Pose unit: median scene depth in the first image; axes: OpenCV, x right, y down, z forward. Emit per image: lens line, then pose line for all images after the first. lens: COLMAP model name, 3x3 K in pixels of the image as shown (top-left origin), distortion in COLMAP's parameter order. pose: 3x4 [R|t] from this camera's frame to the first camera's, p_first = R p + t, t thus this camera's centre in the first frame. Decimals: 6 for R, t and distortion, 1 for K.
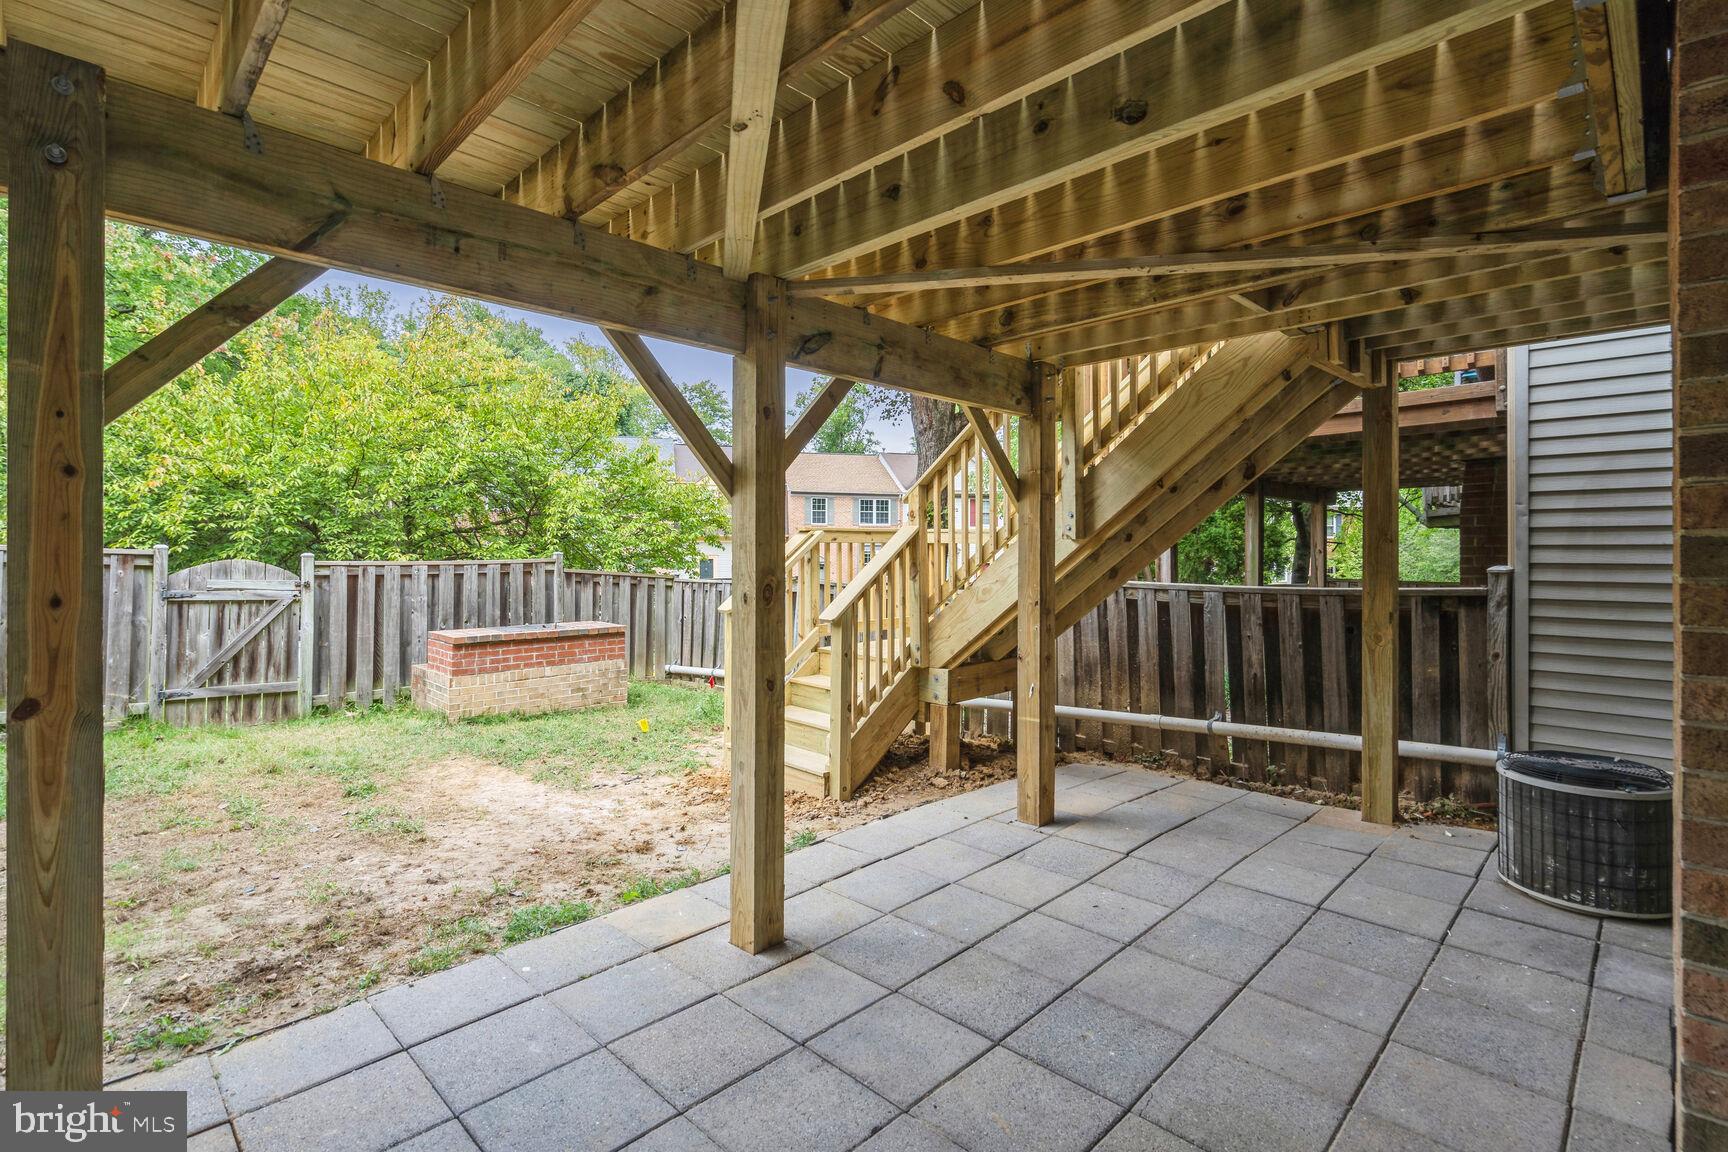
lens RADIAL K [[810.6, 0, 859.6], [0, 810.6, 582.1], [0, 0, 1]] dist [-0.002279, -0.000794]
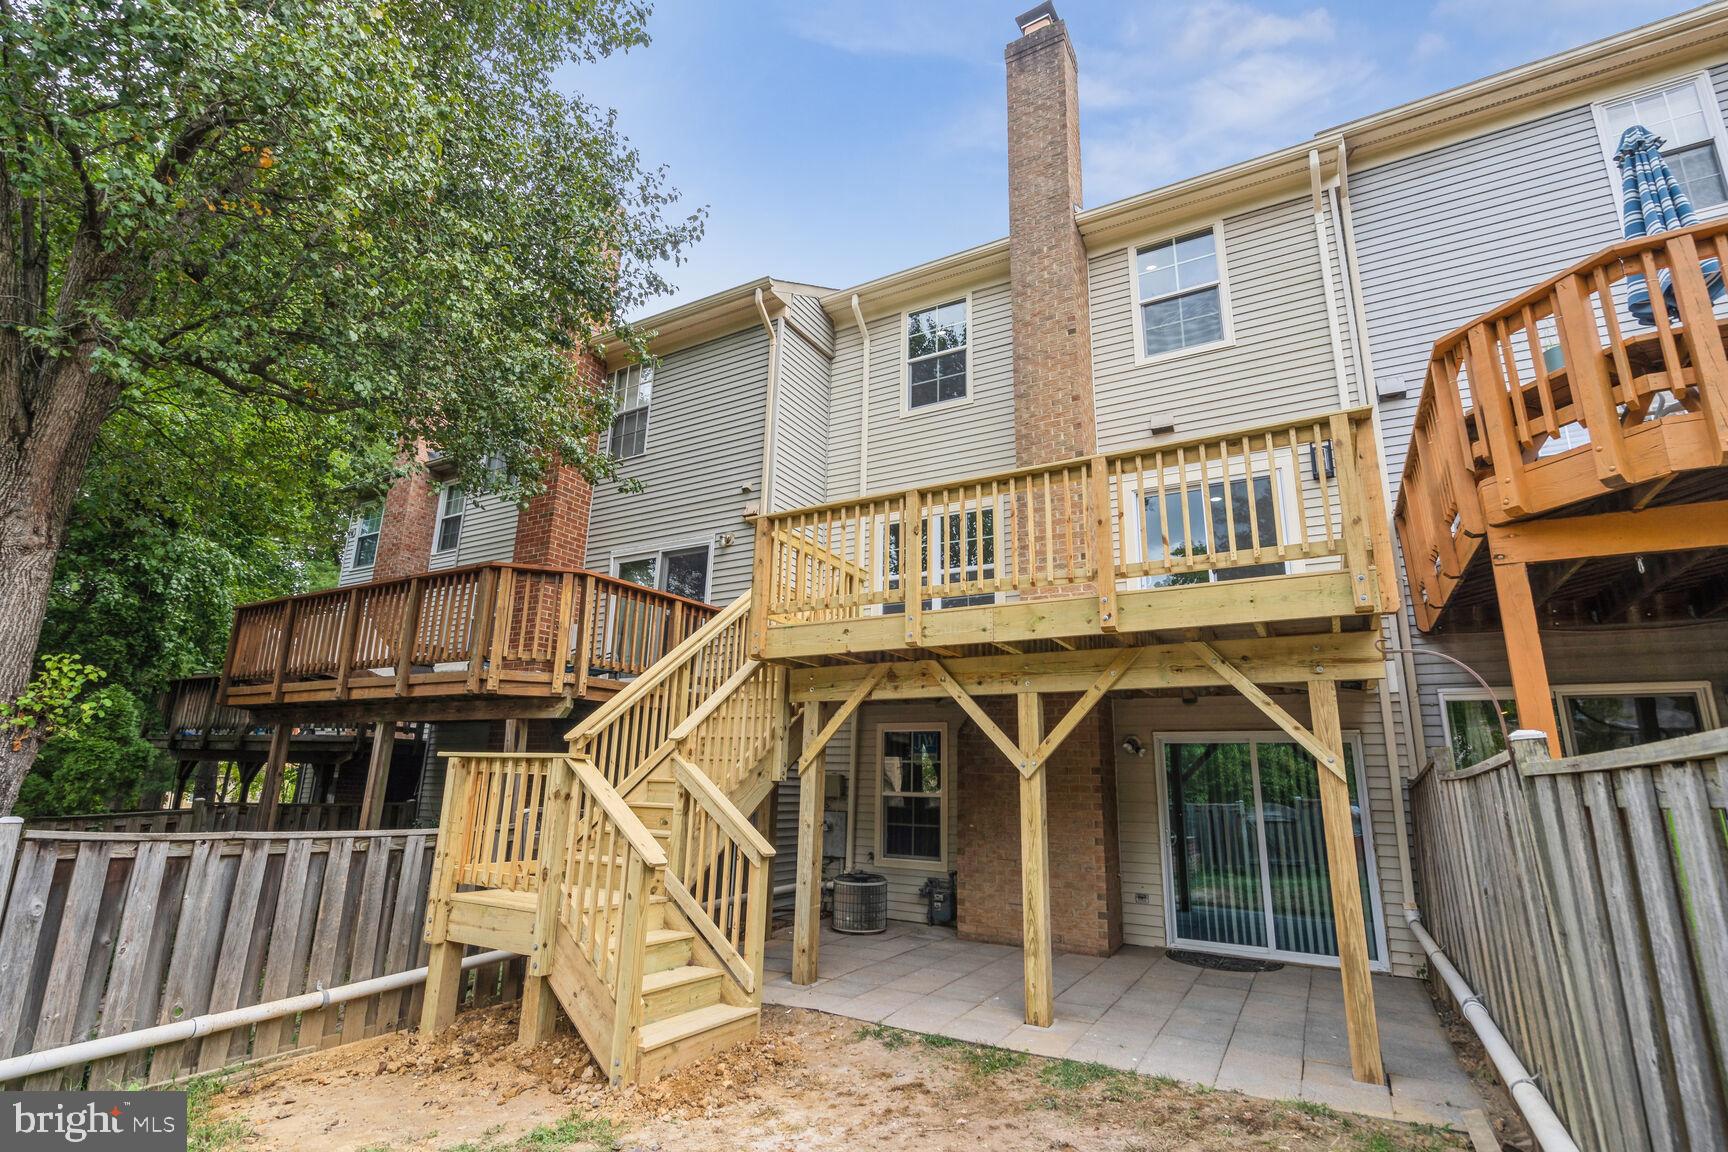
lens RADIAL K [[810.6, 0, 859.6], [0, 810.6, 582.1], [0, 0, 1]] dist [-0.002279, -0.000794]
pose [[-0.265107, 0.231389, 0.936043, -1.354315], [0.013524, 0.971576, -0.236343, -0.056361], [-0.964124, -0.049997, -0.260701, 1.345900]]
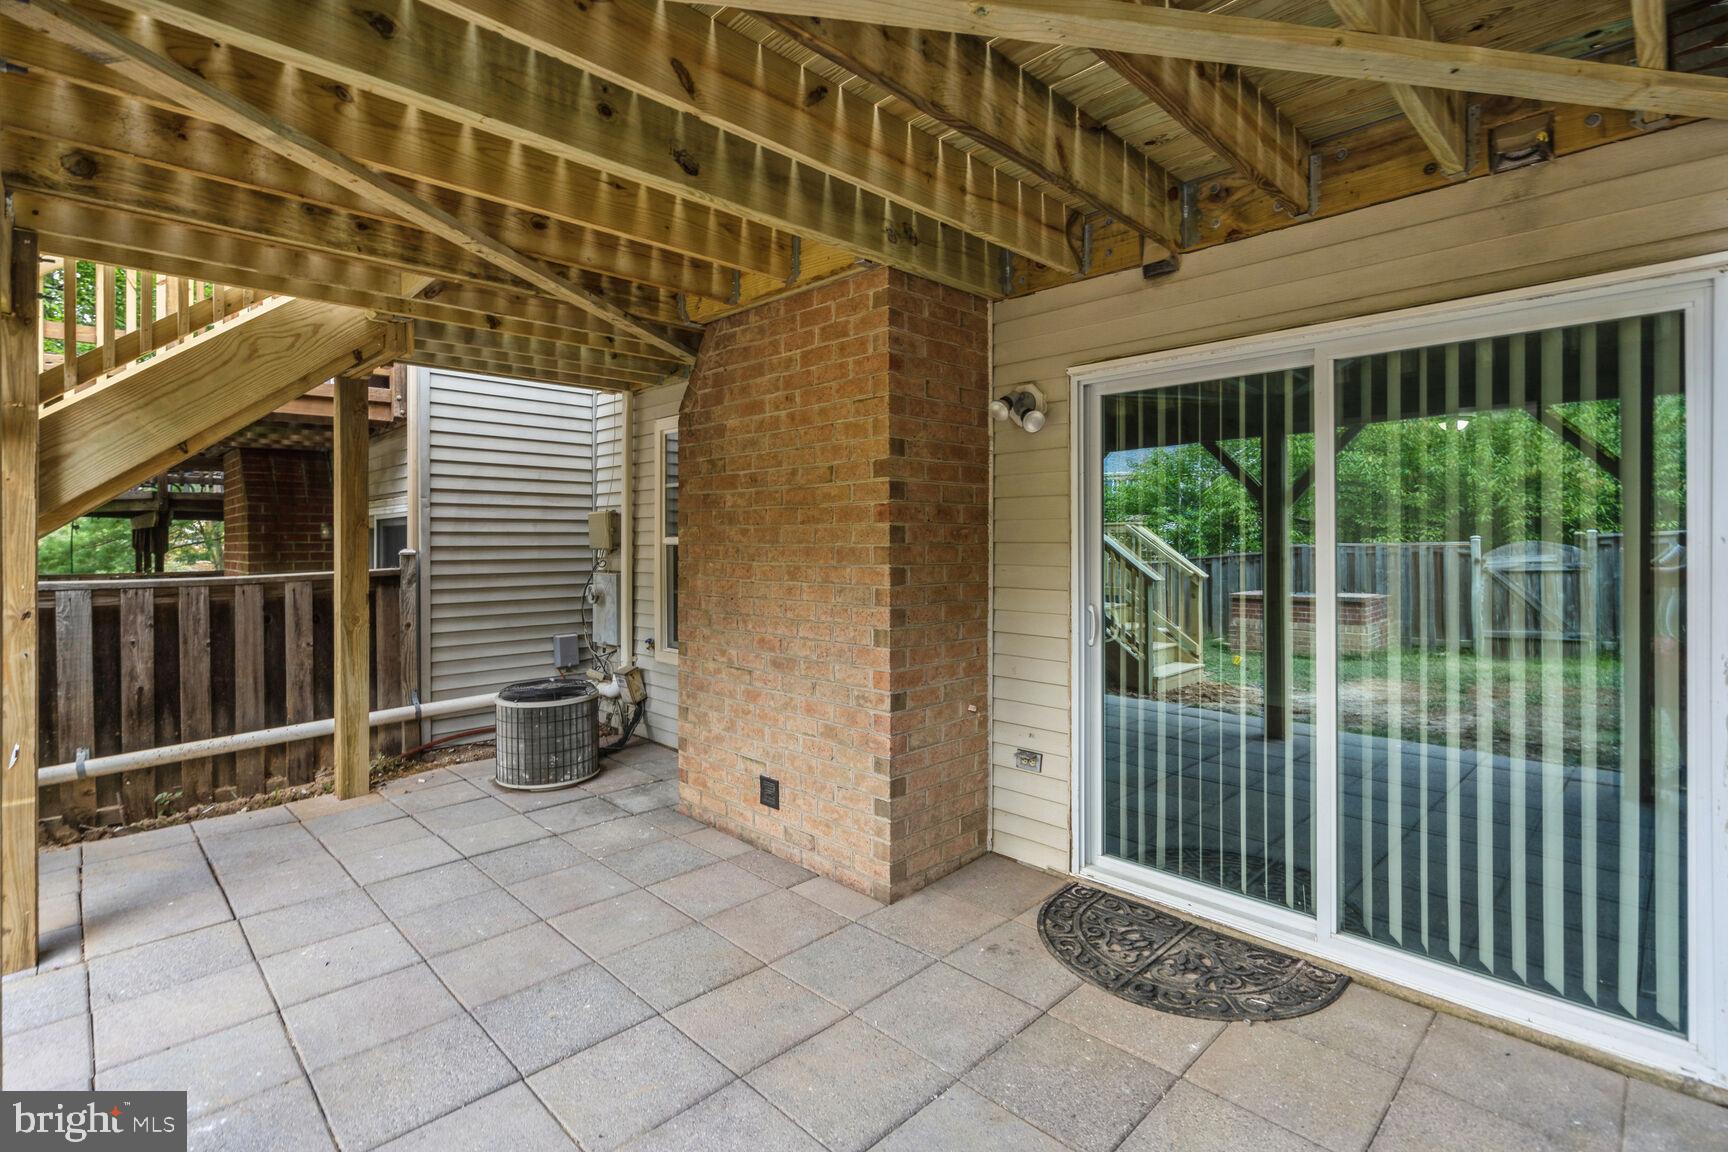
lens RADIAL K [[809.4, 0, 860.7], [0, 809.4, 562.2], [0, 0, 1]] dist [0.001541, -0.000126]
pose [[0.014968, -0.026583, 0.999535, -0.408051], [0.042671, 0.998753, 0.025923, -0.003332], [-0.998977, 0.042263, 0.016084, 0.343155]]
